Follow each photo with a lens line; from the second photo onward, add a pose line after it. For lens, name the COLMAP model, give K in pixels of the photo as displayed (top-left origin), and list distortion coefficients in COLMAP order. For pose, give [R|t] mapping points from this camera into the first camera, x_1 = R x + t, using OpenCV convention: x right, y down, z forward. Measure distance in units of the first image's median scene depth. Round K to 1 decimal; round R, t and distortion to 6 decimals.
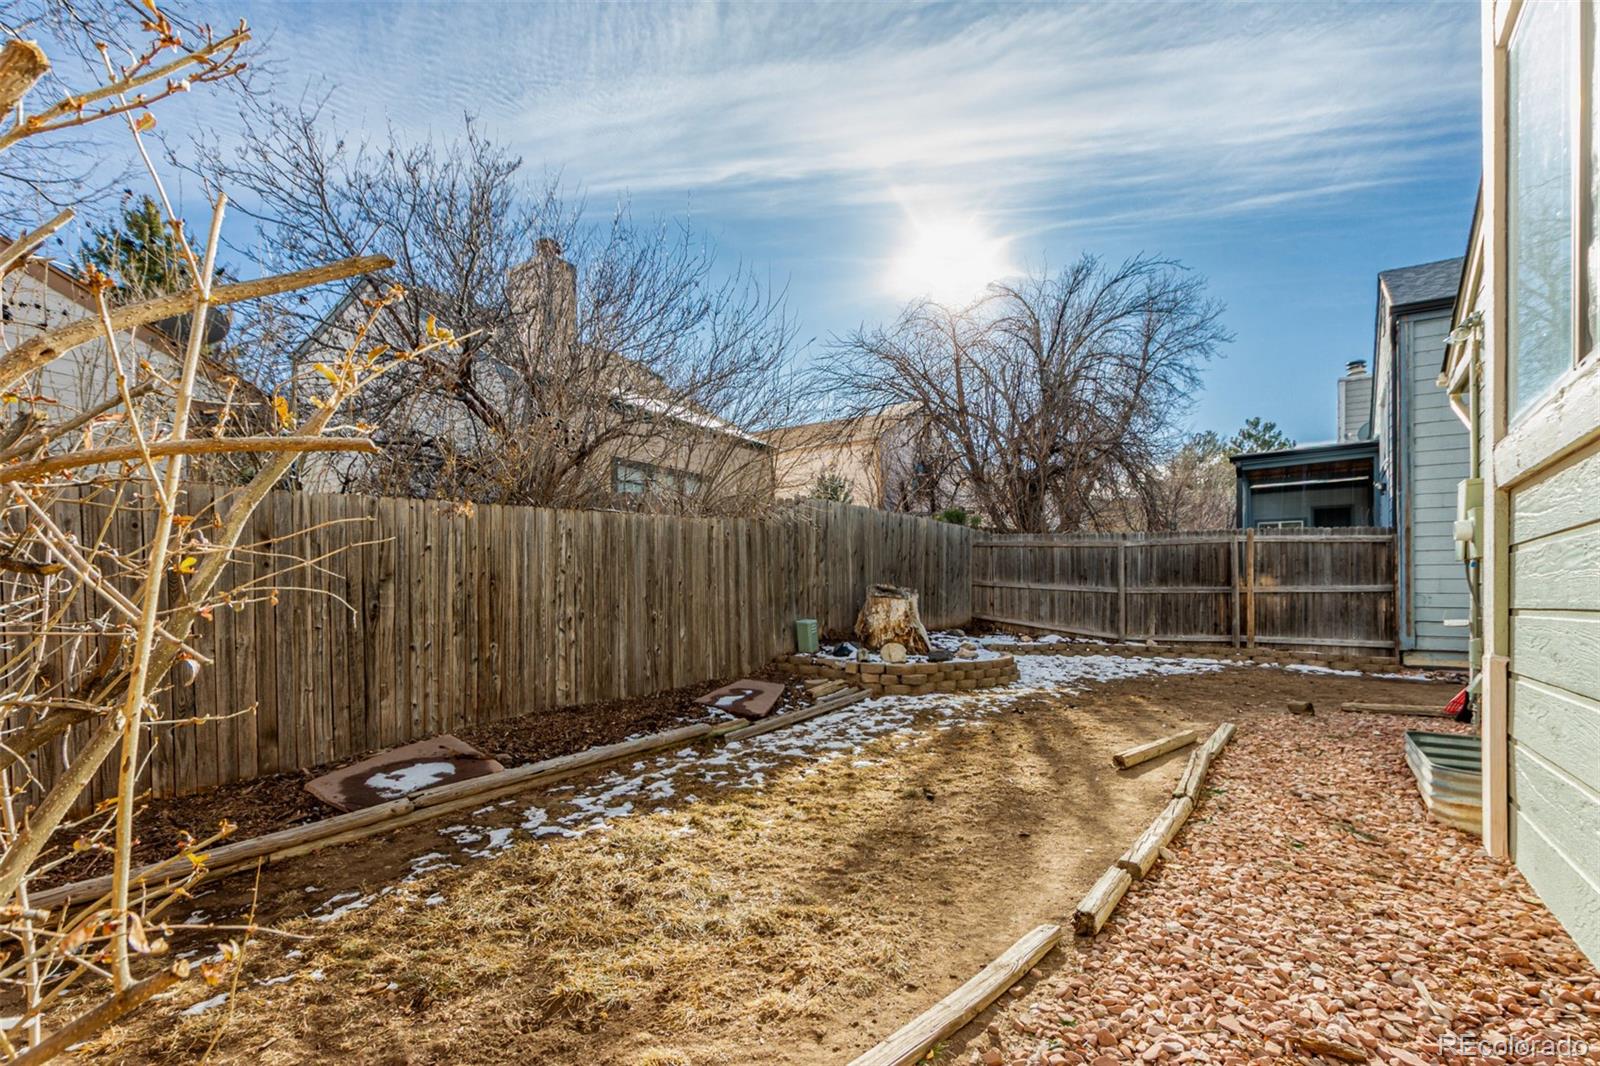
lens RADIAL K [[767.2, 0, 799.8], [0, 767.2, 606.5], [0, 0, 1]] dist [0.003821, 0.000124]
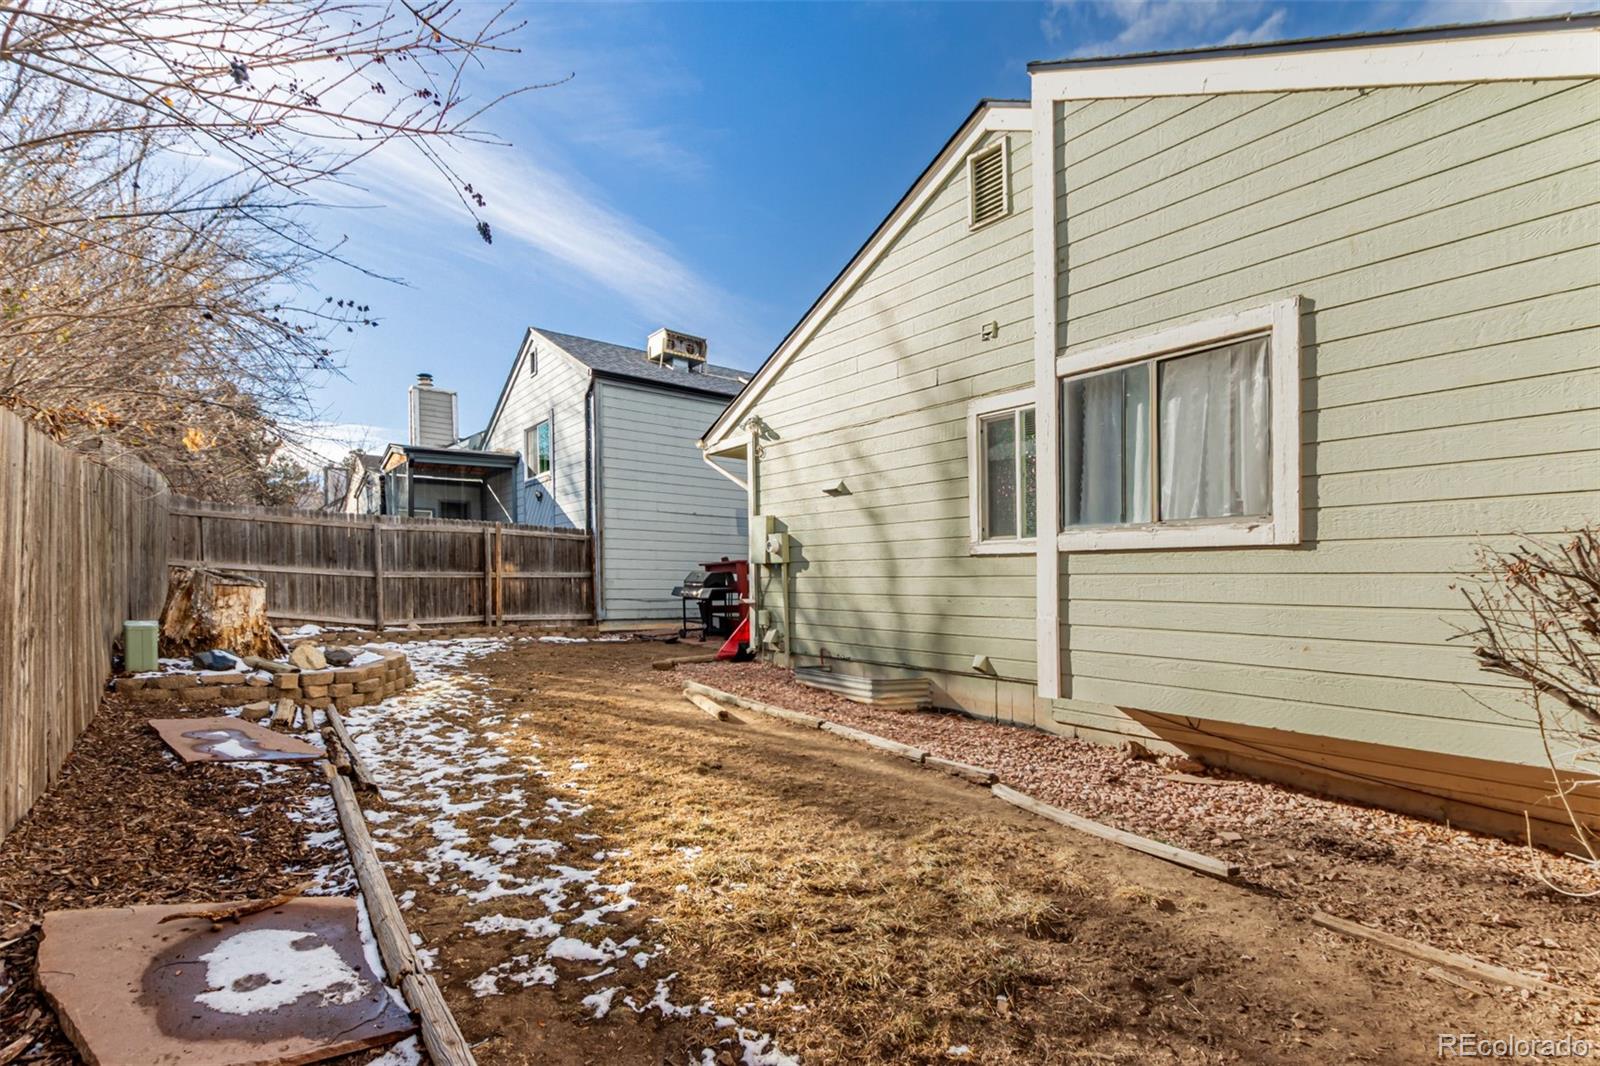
lens RADIAL K [[756.3, 0, 798.7], [0, 756.3, 574.2], [0, 0, 1]] dist [-0.000725, -0.000253]
pose [[0.334179, 0.004575, 0.942498, -0.401074], [0.007300, 0.999946, -0.007442, -0.014007], [-0.942481, 0.009367, 0.334128, 0.238408]]
